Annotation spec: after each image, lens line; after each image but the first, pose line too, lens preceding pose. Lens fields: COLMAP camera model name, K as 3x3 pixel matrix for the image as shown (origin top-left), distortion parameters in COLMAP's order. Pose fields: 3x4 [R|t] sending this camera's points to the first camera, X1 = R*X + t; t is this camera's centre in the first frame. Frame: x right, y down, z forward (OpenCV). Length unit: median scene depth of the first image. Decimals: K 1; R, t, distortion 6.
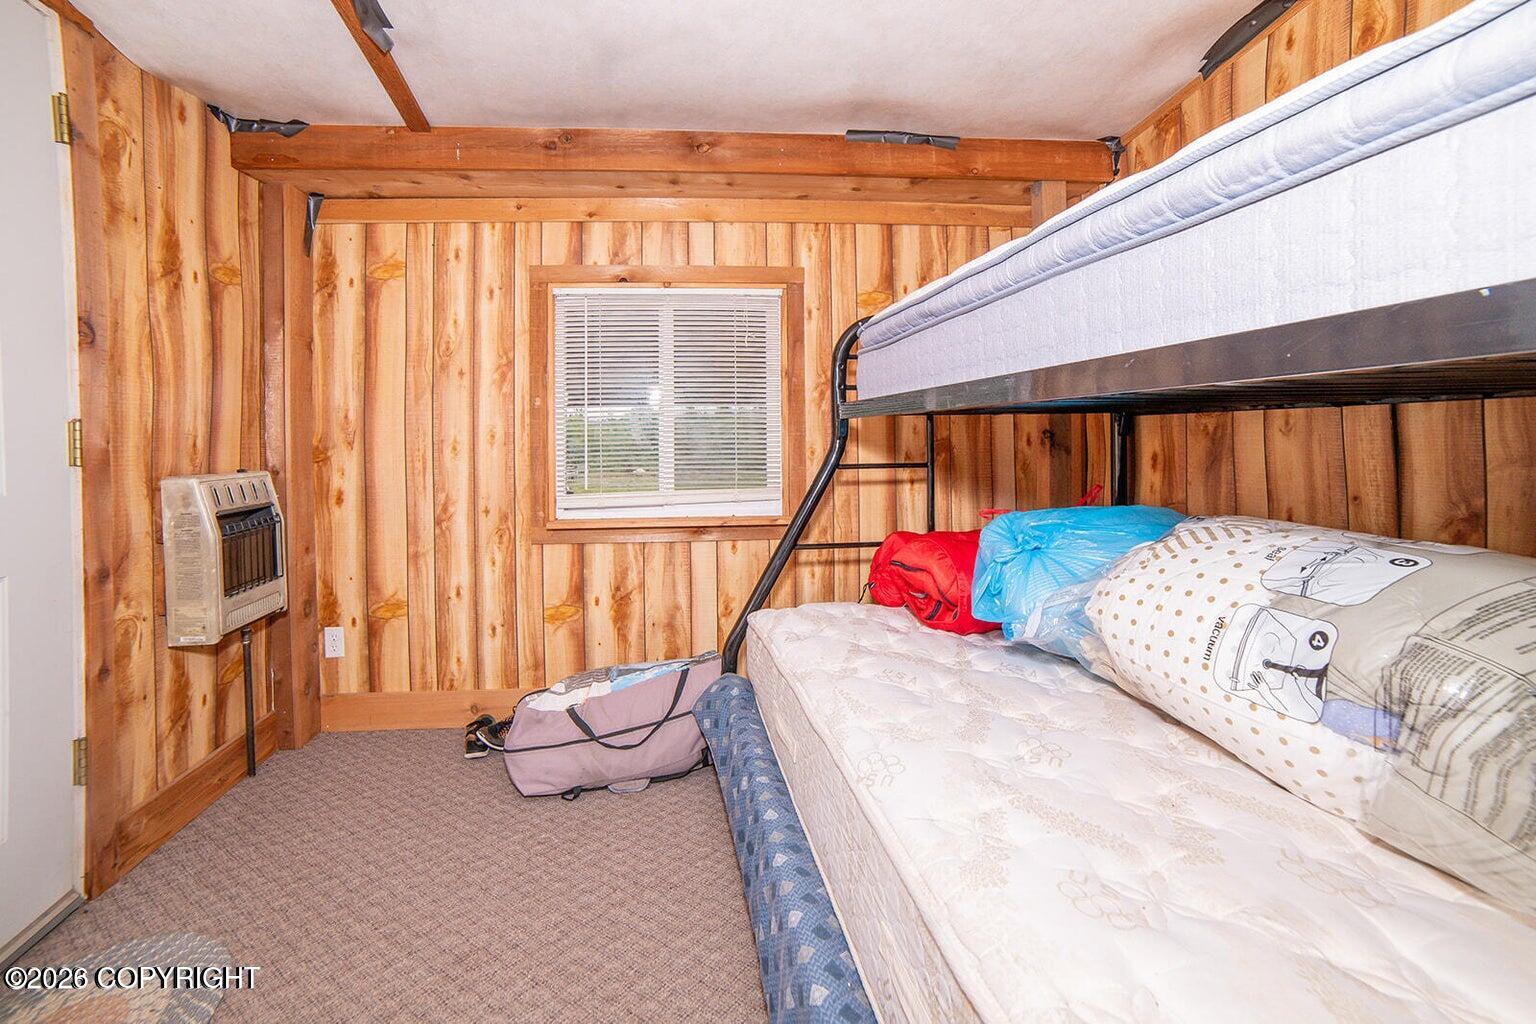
lens RADIAL K [[673.3, 0, 767.3], [0, 673.3, 431.0], [0, 0, 1]] dist [-0.089063, 0.049166]
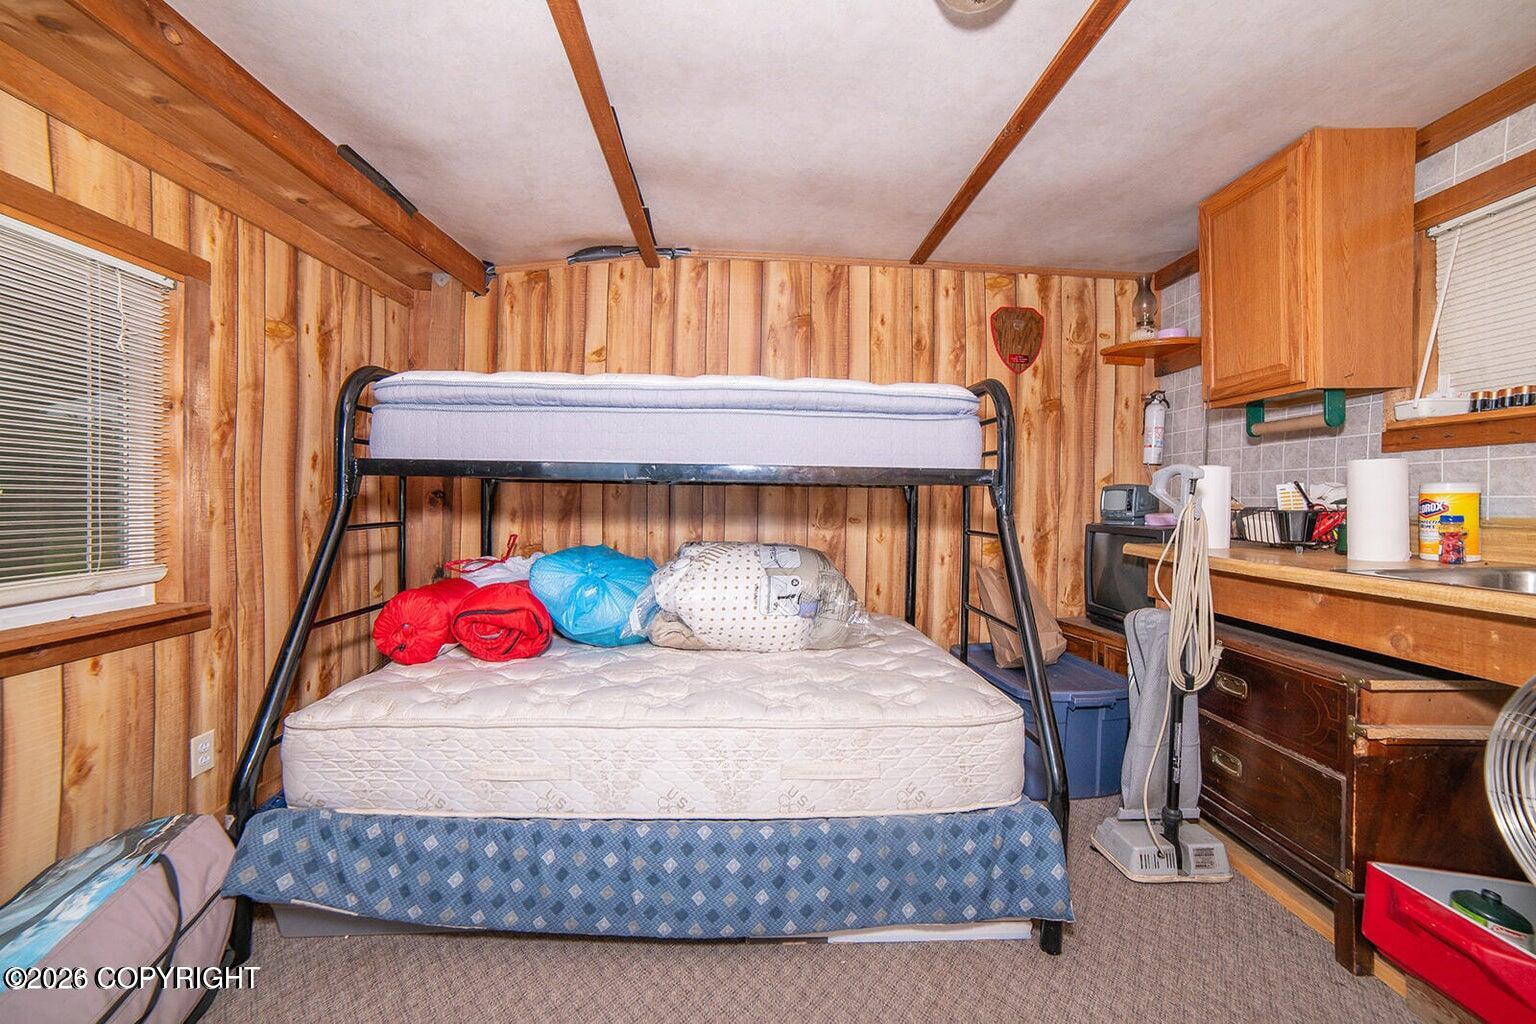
lens RADIAL K [[645.2, 0, 772.2], [0, 645.2, 507.3], [0, 0, 1]] dist [-0.101301, 0.041596]
pose [[0.021293, -0.005774, 0.999757, -0.667951], [-0.031022, 0.999498, 0.006433, 0.001797], [-0.999292, -0.031152, 0.021103, 0.398792]]
